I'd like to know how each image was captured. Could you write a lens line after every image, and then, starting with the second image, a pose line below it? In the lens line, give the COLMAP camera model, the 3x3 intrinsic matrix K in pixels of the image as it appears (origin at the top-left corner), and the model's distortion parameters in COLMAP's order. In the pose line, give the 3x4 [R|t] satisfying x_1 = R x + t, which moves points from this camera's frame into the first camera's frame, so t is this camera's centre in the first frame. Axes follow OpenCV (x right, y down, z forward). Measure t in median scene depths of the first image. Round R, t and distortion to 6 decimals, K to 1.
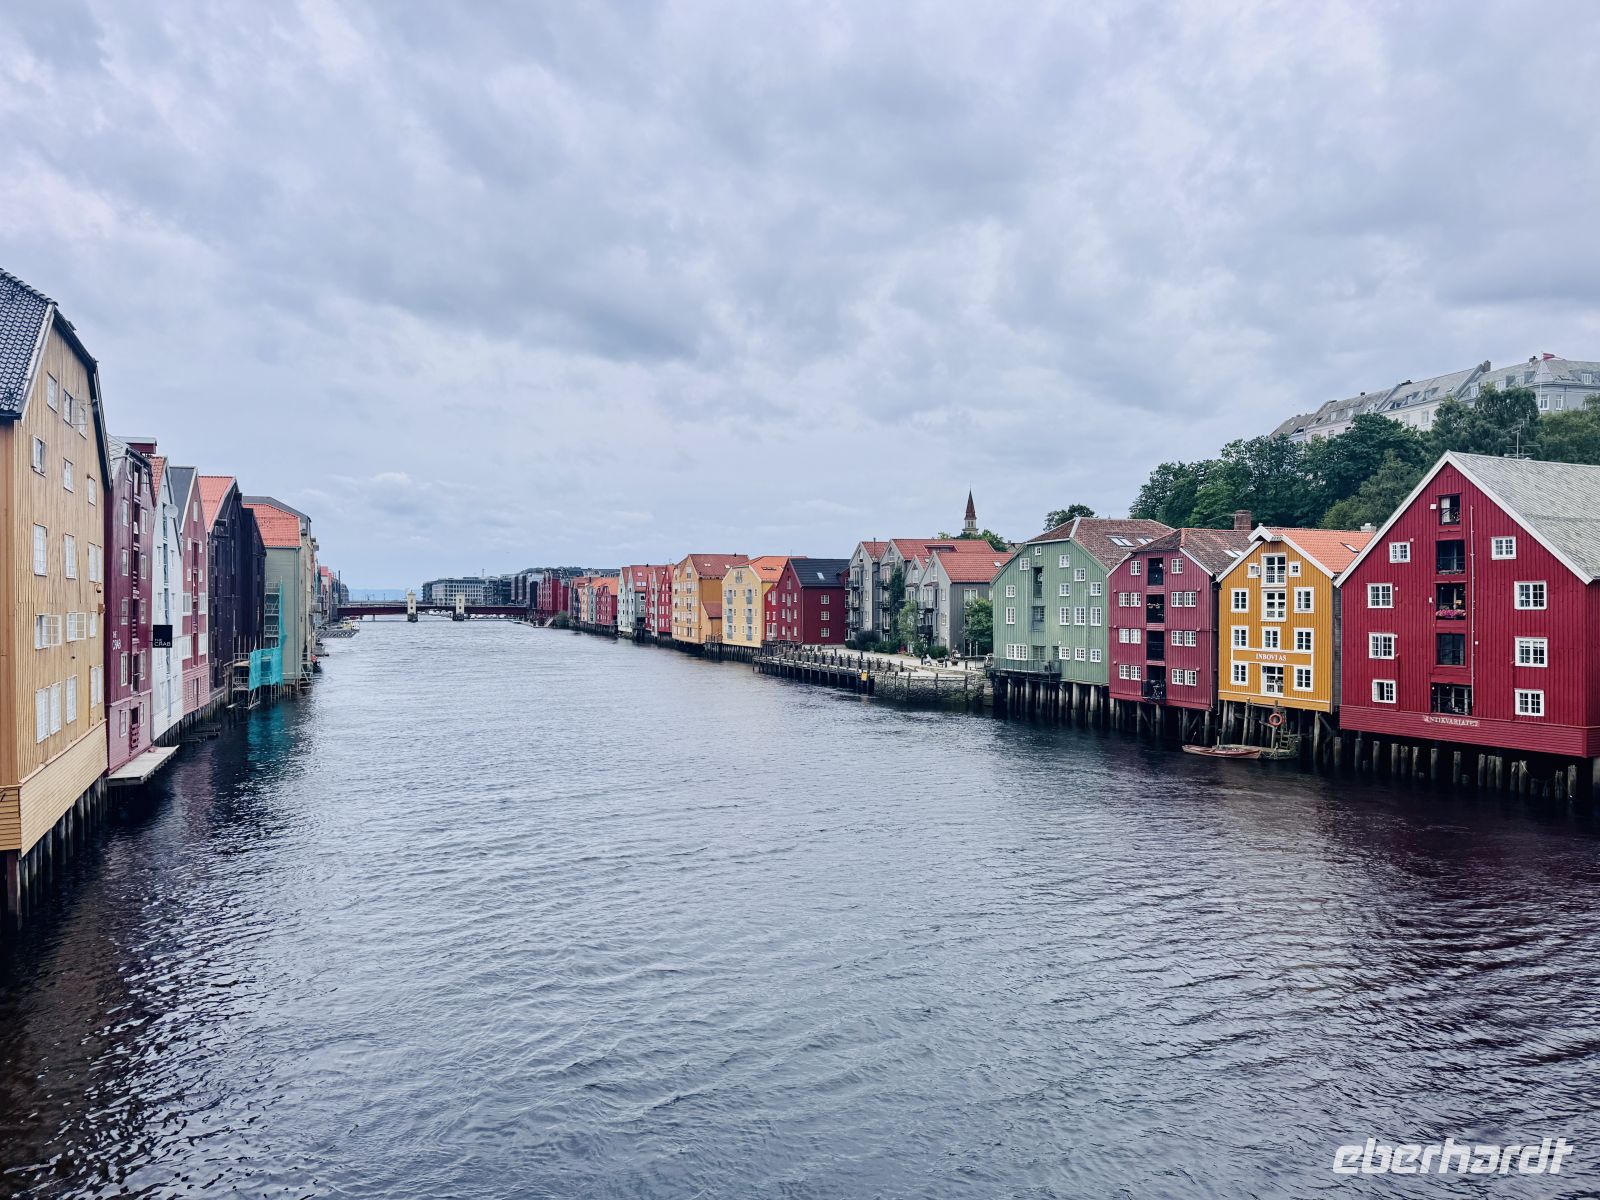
lens RADIAL K [[1095.6, 0, 798.1], [0, 1095.6, 607.2], [0, 0, 1]] dist [-0.009989, -0.003774]
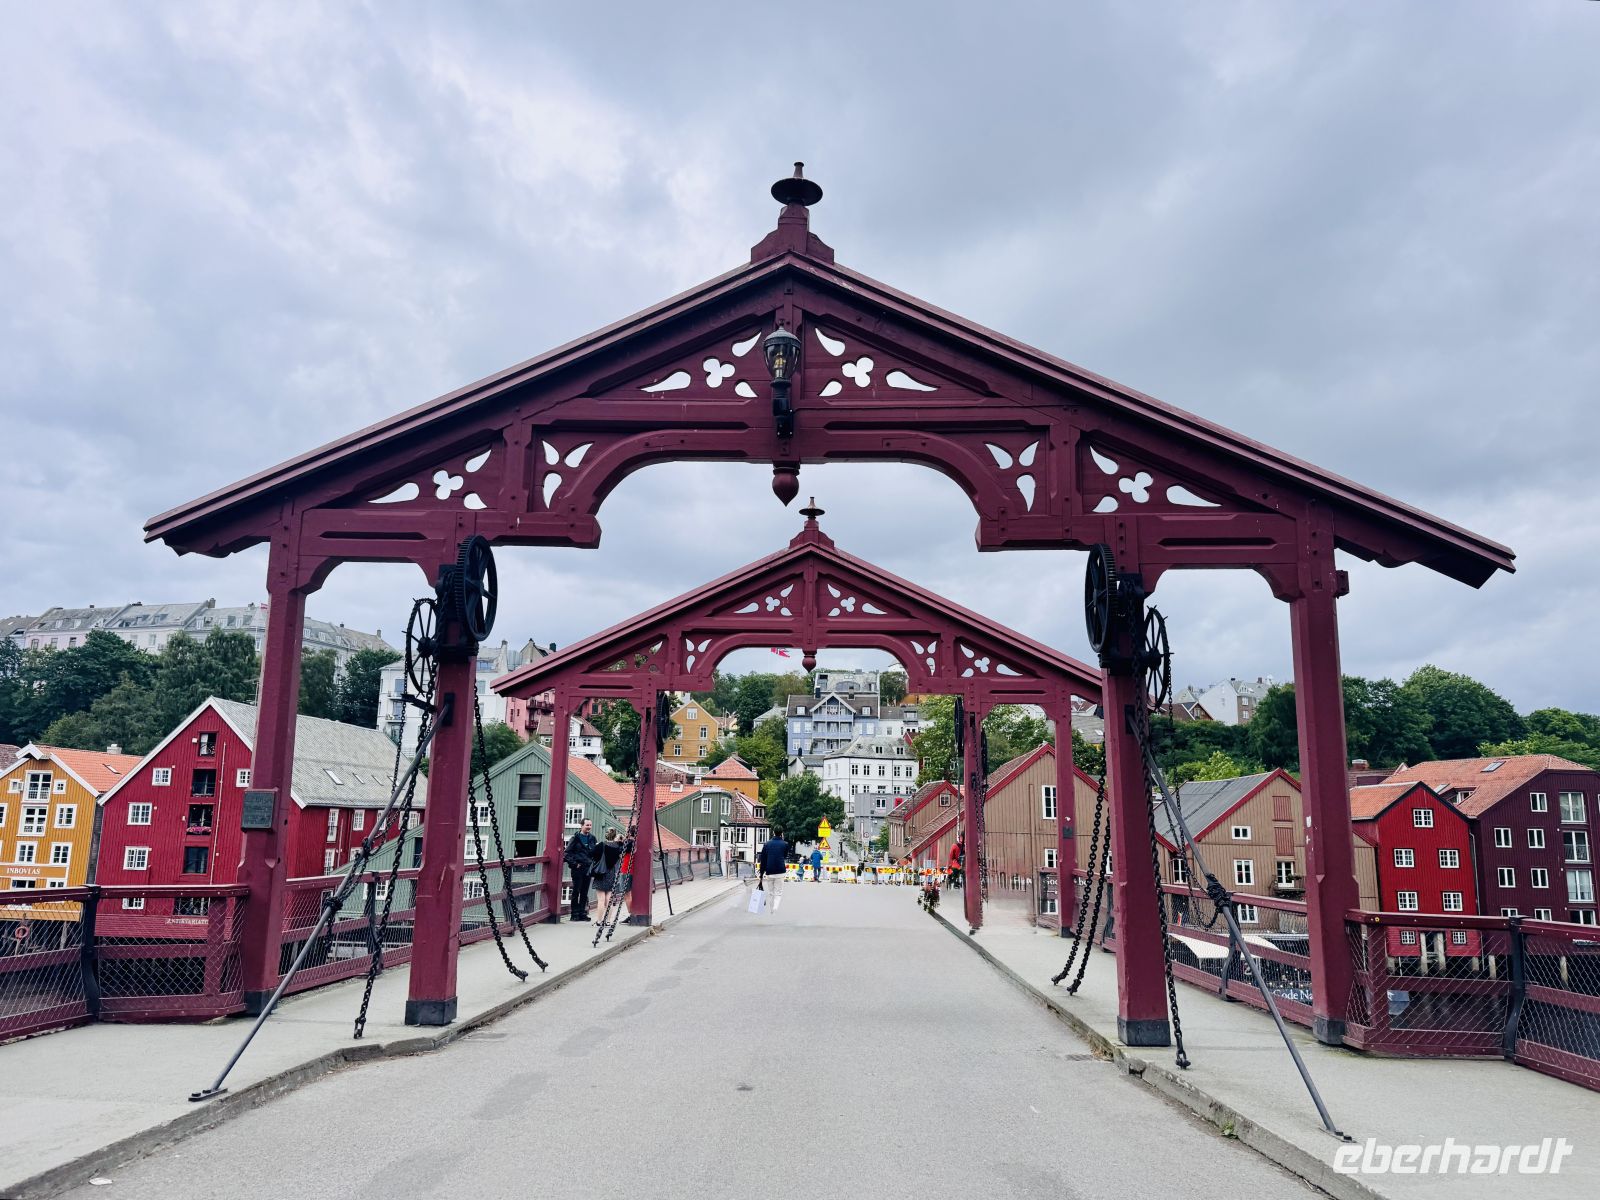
lens RADIAL K [[1095.6, 0, 797.2], [0, 1095.6, 605.2], [0, 0, 1]] dist [-0.009989, -0.003774]
pose [[0.472349, 0.181770, 0.862465, -0.160459], [-0.009778, 0.979525, -0.201086, -0.001291], [-0.881358, 0.086550, 0.464454, -0.154395]]
